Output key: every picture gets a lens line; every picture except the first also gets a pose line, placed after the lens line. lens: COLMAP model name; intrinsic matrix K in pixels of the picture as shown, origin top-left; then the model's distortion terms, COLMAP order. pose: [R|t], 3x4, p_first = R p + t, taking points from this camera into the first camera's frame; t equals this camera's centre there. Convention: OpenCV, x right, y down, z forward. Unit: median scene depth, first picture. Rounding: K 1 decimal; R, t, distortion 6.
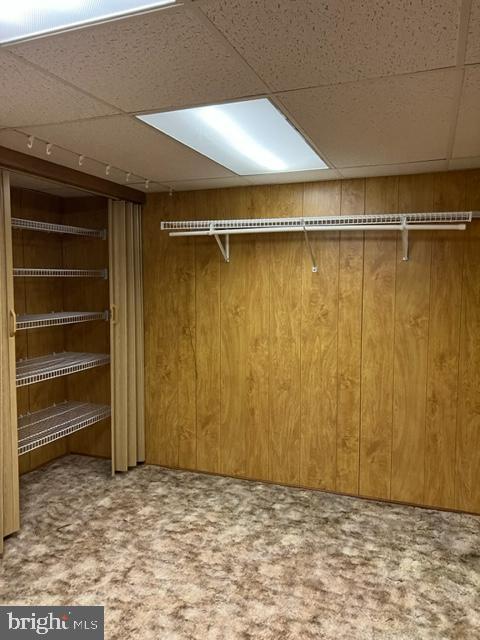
lens RADIAL K [[486.4, 0, 239.2], [0, 486.4, 321.3], [0, 0, 1]] dist [0.060632, -0.059217]
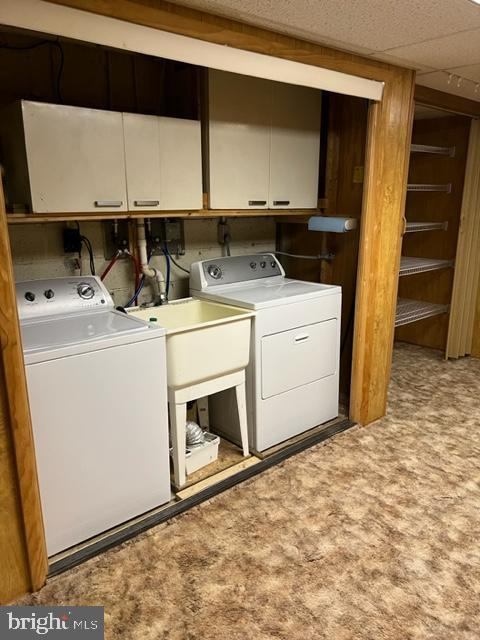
lens RADIAL K [[486.4, 0, 240.8], [0, 486.4, 317.2], [0, 0, 1]] dist [0.060632, -0.059217]
pose [[0.883644, 0.098760, -0.457624, -0.188349], [-0.030556, 0.987578, 0.154128, 0.047061], [0.467161, -0.122211, 0.875685, -0.325581]]
